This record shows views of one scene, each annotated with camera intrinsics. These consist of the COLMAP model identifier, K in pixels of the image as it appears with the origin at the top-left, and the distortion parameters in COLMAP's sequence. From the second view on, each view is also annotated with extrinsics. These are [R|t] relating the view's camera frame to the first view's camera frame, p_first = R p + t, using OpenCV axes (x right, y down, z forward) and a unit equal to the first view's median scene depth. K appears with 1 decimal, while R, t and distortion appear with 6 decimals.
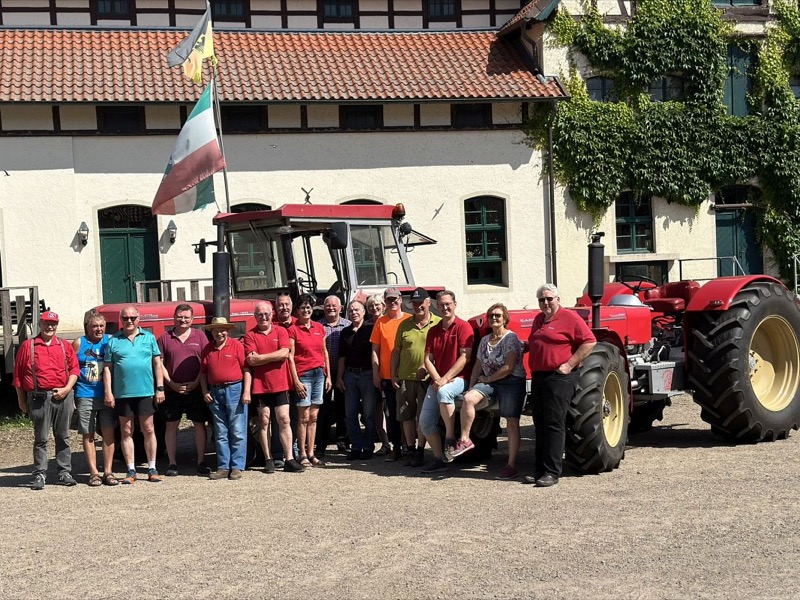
lens RADIAL K [[1253.4, 0, 393.4], [0, 1253.4, 305.0], [0, 0, 1]] dist [0.139172, 0.000000]
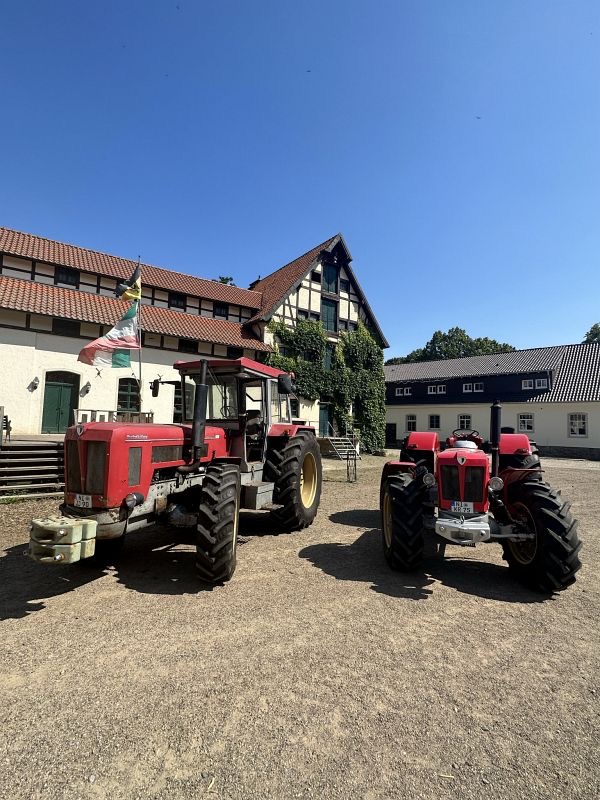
lens RADIAL K [[379.6, 0, 304.1], [0, 379.6, 397.7], [0, 0, 1]] dist [0.000629, 0.000482]
pose [[0.916067, 0.103144, 0.387535, -0.086067], [-0.065505, 0.991865, -0.109147, 0.001131], [-0.395640, 0.074600, 0.915371, 0.292472]]
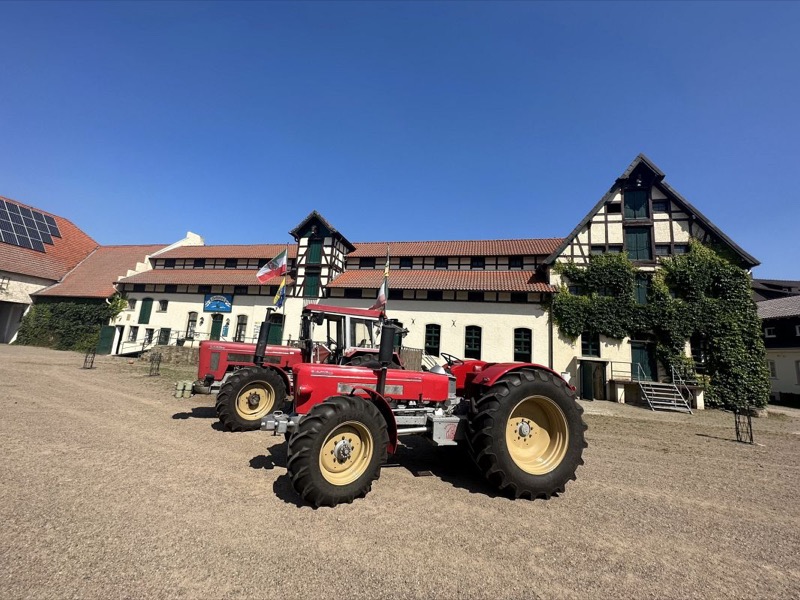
lens RADIAL K [[319.0, 0, 400.8], [0, 319.0, 295.0], [0, 0, 1]] dist [0.000215, -0.000286]
pose [[0.890217, 0.027062, -0.454732, 0.145030], [-0.117310, 0.978185, -0.171441, -0.009492], [0.440172, 0.205964, 0.873972, 0.283182]]
